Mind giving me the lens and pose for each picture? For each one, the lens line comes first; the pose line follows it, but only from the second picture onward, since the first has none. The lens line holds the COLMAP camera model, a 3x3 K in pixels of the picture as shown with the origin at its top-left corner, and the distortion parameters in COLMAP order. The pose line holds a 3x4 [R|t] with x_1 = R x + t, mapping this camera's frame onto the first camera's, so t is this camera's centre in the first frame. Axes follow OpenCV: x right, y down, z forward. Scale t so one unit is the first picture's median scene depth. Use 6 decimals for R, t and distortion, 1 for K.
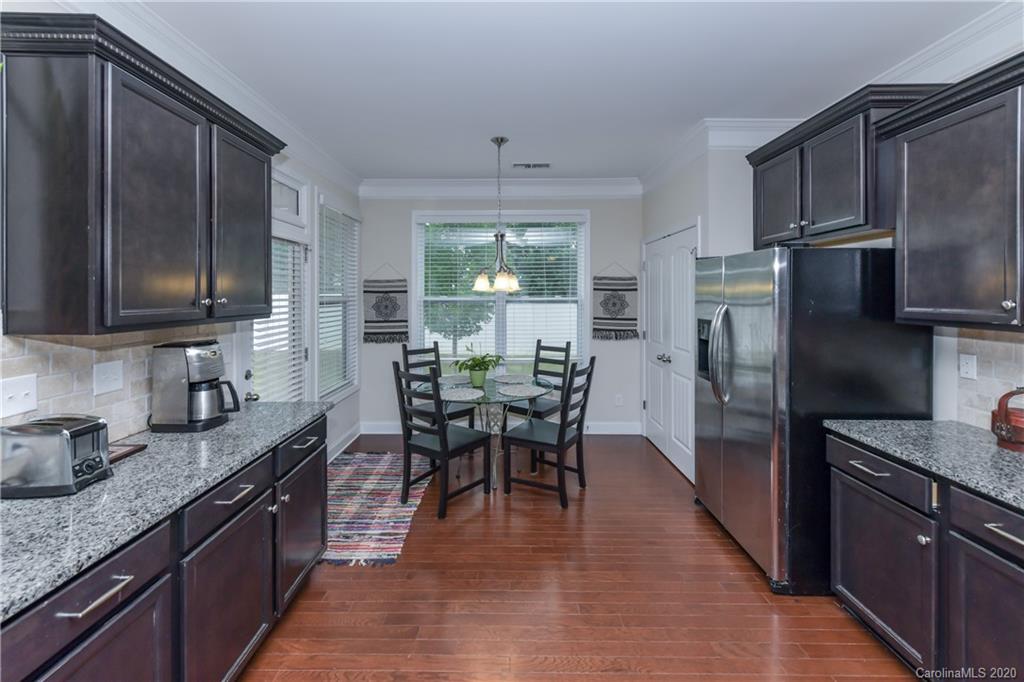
lens RADIAL K [[409.7, 0, 527.5], [0, 409.7, 299.9], [0, 0, 1]] dist [0.009646, -0.002716]
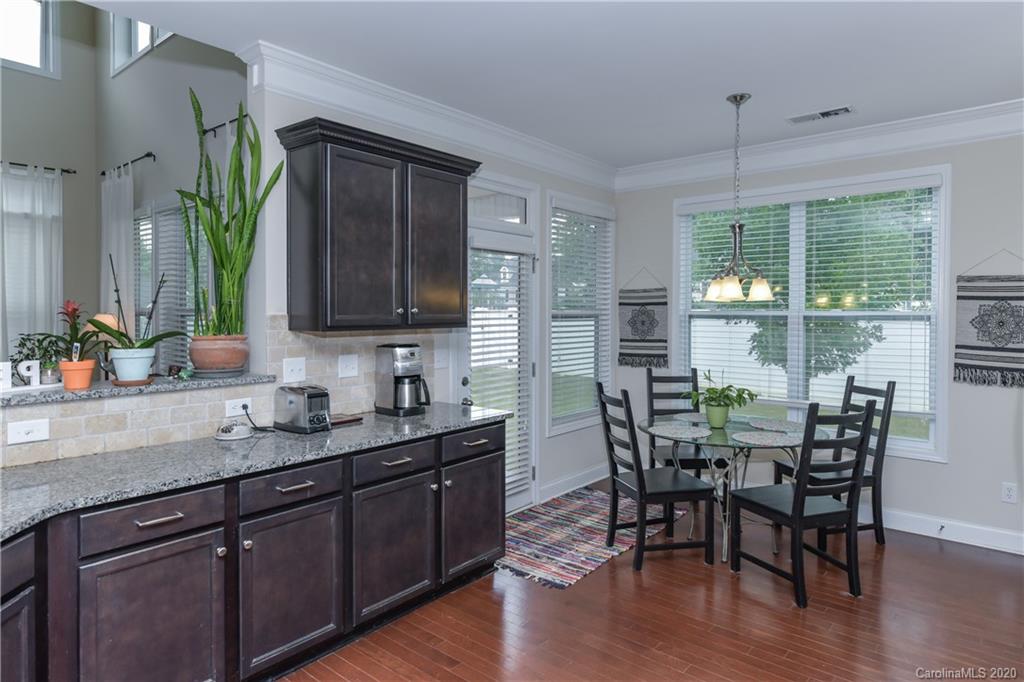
lens RADIAL K [[609.3, 0, 553.5], [0, 609.3, 327.8], [0, 0, 1]] dist [-0.000945, -0.008834]
pose [[0.788666, 0.017775, -0.614565, 0.351543], [-0.008329, 0.999799, 0.018228, 0.009193], [0.614765, -0.009257, 0.788656, -0.077121]]
